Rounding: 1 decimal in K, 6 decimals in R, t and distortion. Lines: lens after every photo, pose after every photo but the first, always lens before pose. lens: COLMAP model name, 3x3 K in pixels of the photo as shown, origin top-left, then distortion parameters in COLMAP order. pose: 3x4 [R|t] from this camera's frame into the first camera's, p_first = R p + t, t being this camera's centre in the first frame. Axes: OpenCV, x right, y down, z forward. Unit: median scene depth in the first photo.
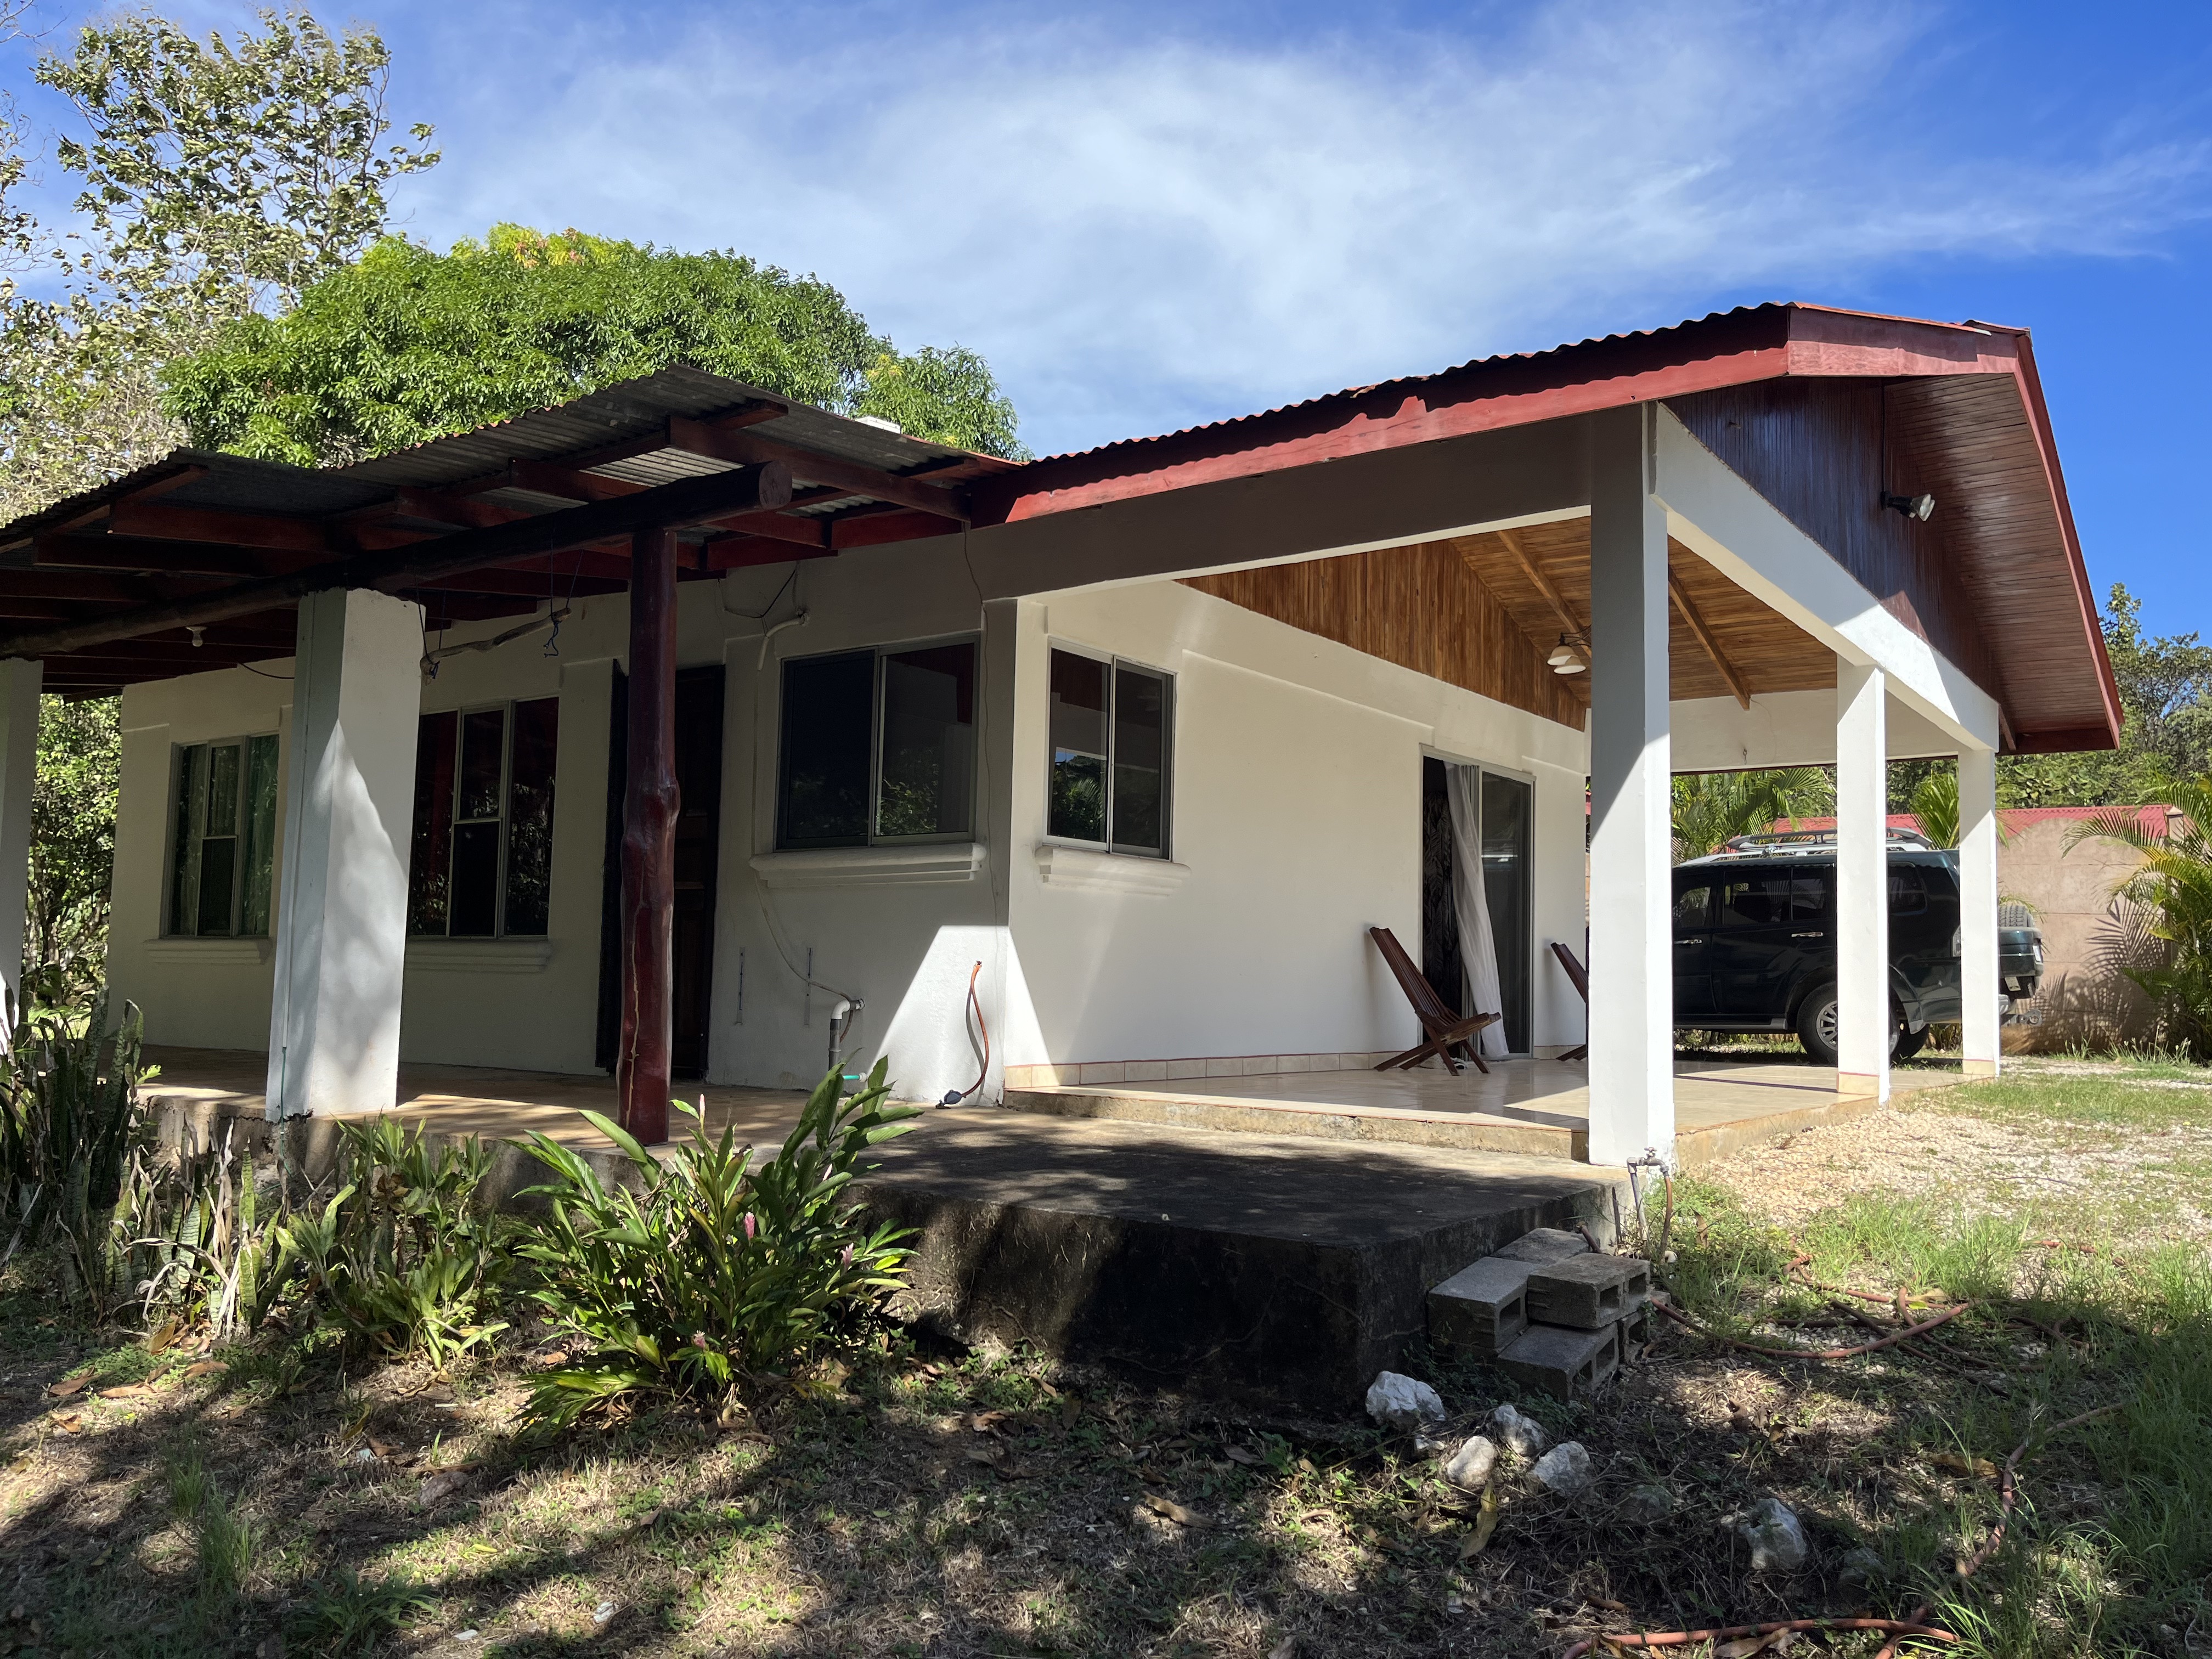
lens RADIAL K [[1673.7, 0, 1103.9], [0, 1673.7, 837.4], [0, 0, 1]] dist [0.060840, -0.094799]
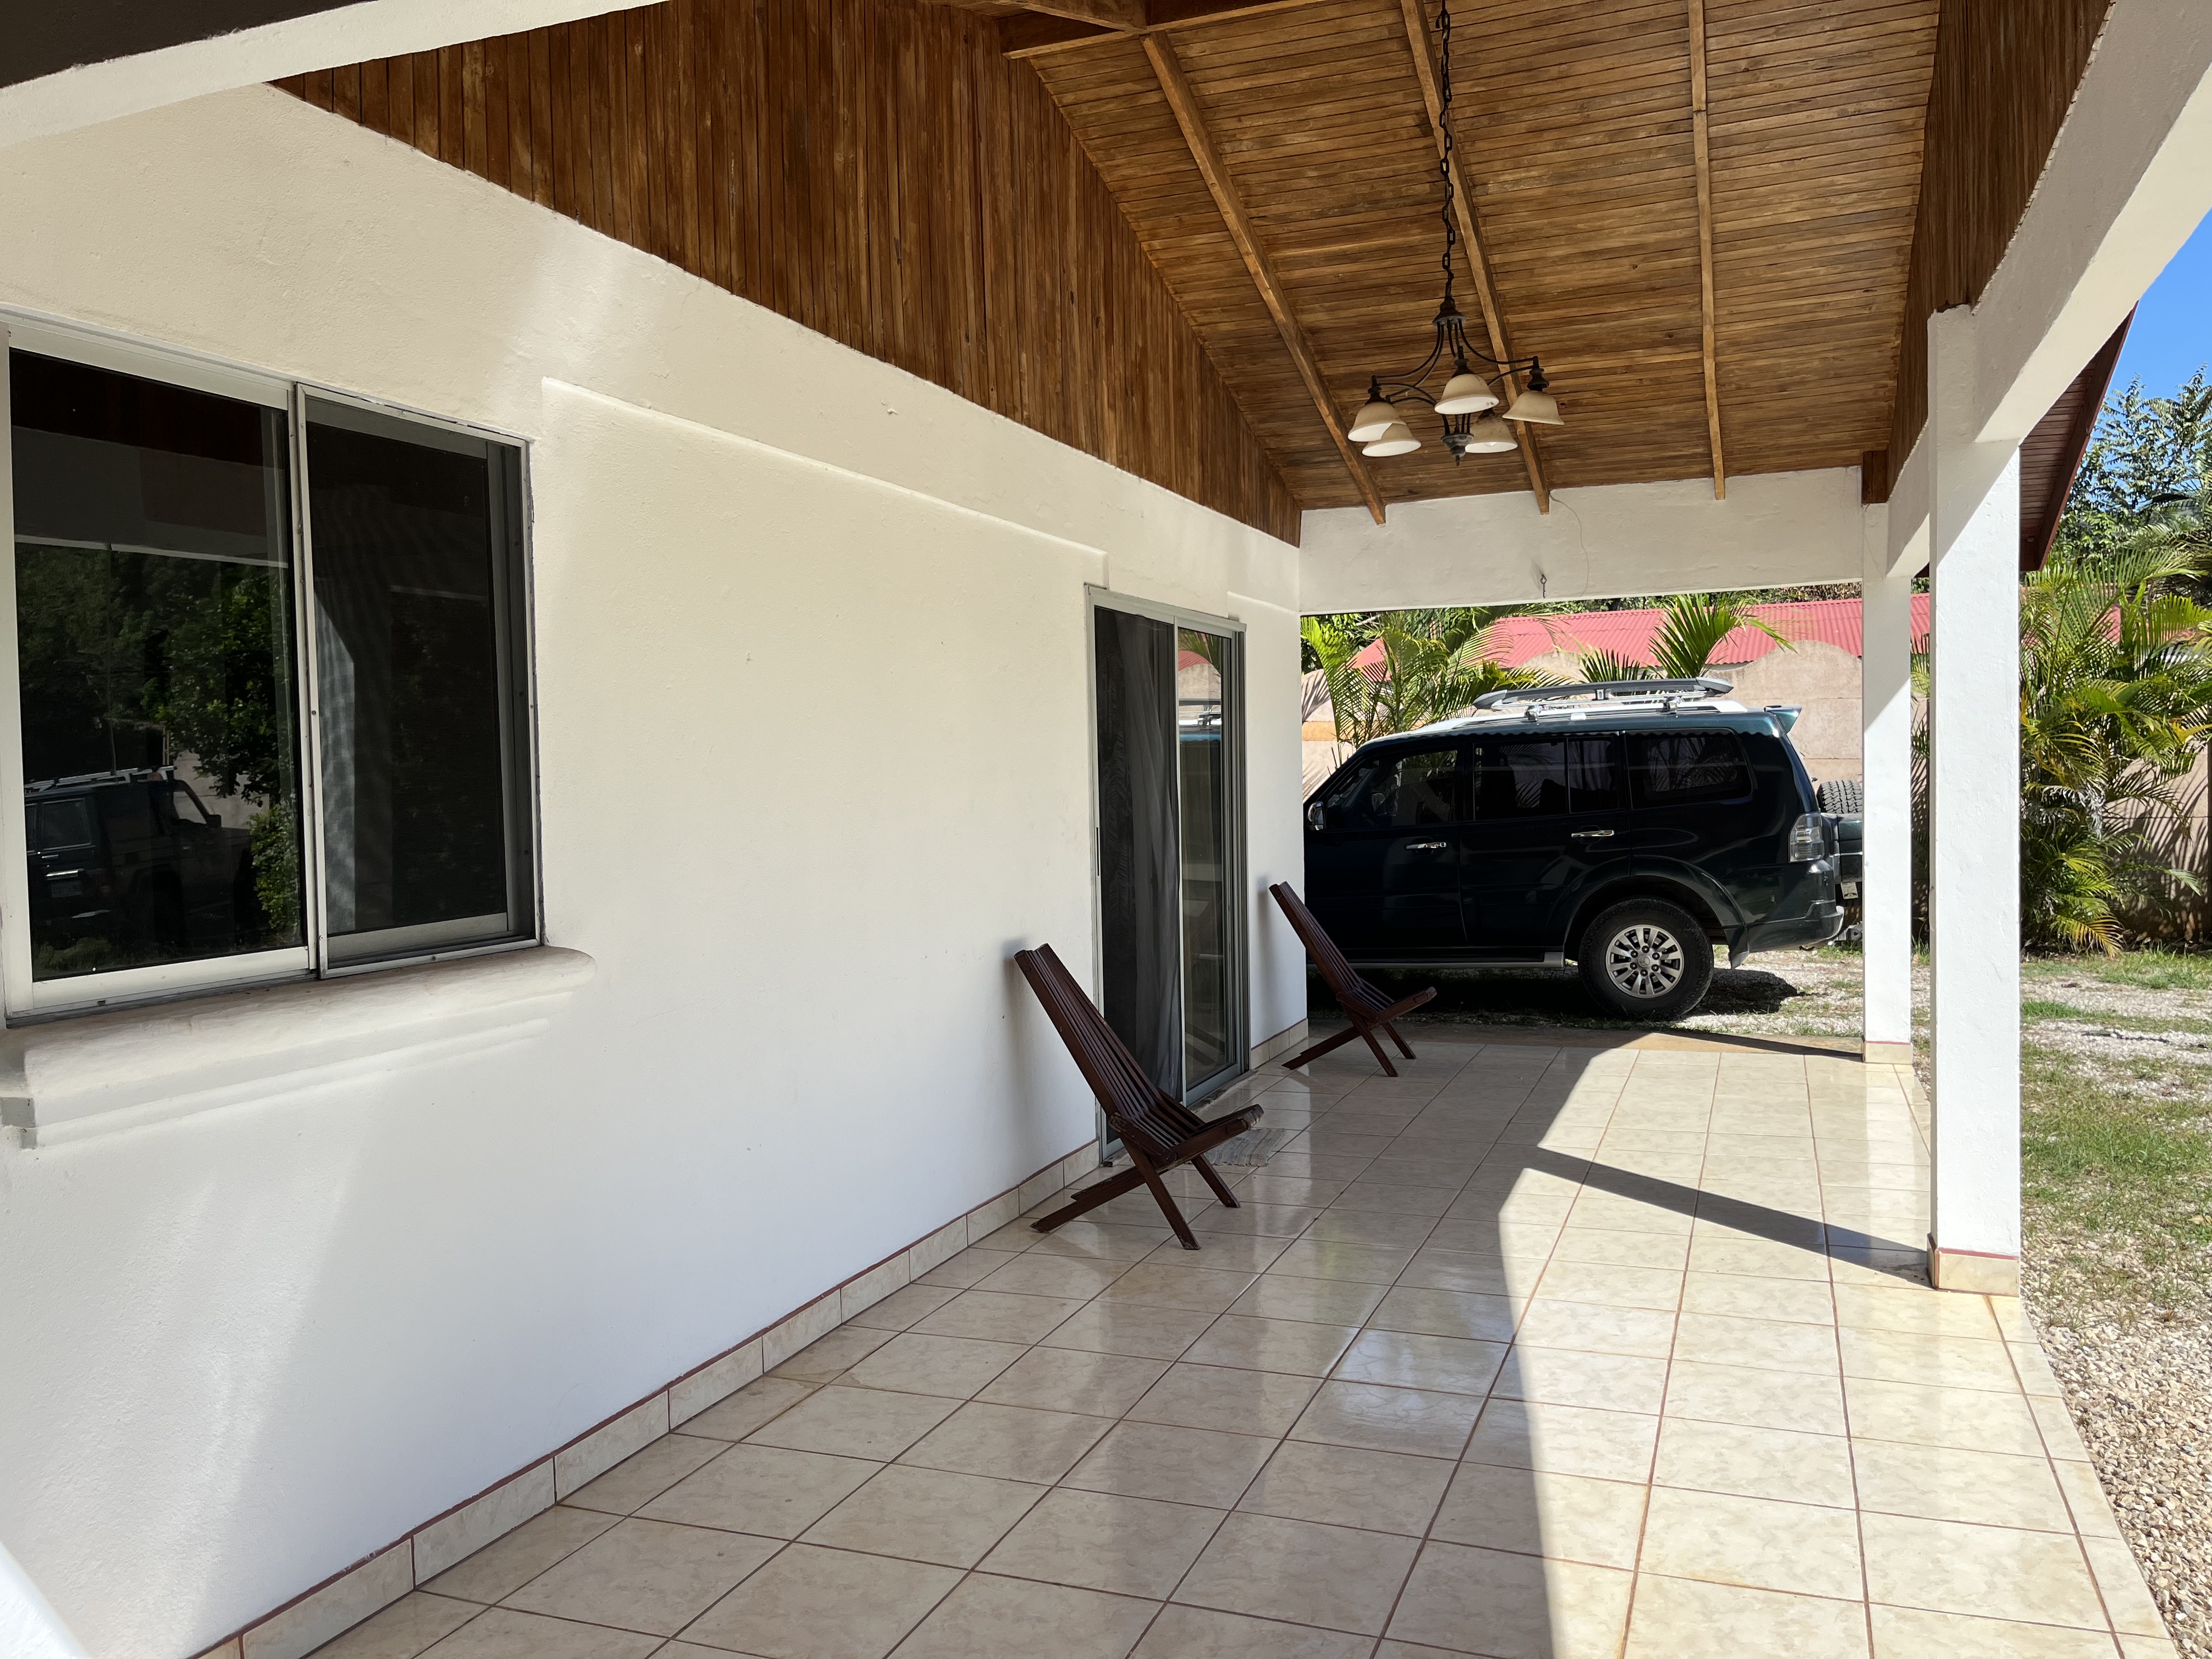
lens RADIAL K [[1673.7, 0, 1114.7], [0, 1673.7, 830.0], [0, 0, 1]] dist [0.060840, -0.094799]
pose [[0.965920, -0.051608, 0.253644, 0.054413], [0.020564, 0.992125, 0.123550, -0.043114], [-0.258023, -0.114124, 0.959375, 0.458190]]
